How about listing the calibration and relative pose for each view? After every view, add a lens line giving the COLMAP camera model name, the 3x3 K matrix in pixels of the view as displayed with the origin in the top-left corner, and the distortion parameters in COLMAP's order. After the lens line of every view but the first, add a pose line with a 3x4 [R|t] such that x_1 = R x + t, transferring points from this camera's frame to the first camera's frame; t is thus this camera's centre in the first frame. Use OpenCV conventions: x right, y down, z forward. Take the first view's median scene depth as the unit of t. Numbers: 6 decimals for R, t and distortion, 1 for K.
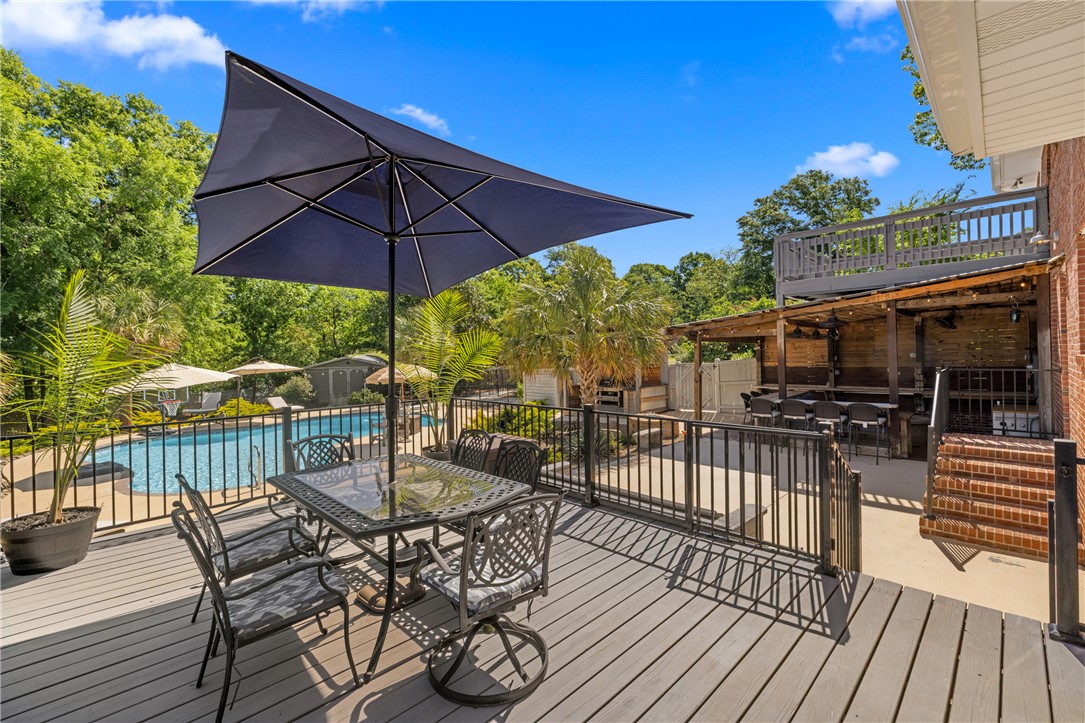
lens RADIAL K [[462.8, 0, 546.4], [0, 462.8, 355.3], [0, 0, 1]] dist [0.000649, 0.000433]
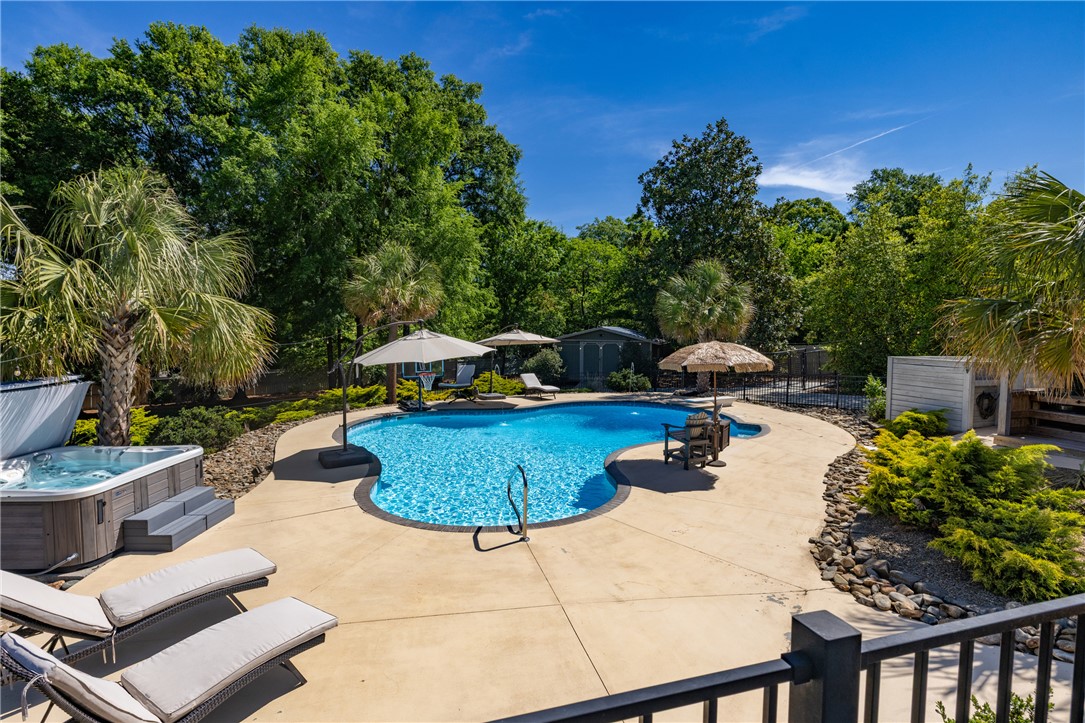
lens RADIAL K [[501.7, 0, 542.2], [0, 501.7, 362.8], [0, 0, 1]] dist [0.003072, 0.000297]
pose [[0.886092, 0.058790, -0.459765, -0.120194], [-0.027798, 0.996878, 0.073897, 0.002285], [0.462674, -0.052699, 0.884961, 0.171132]]
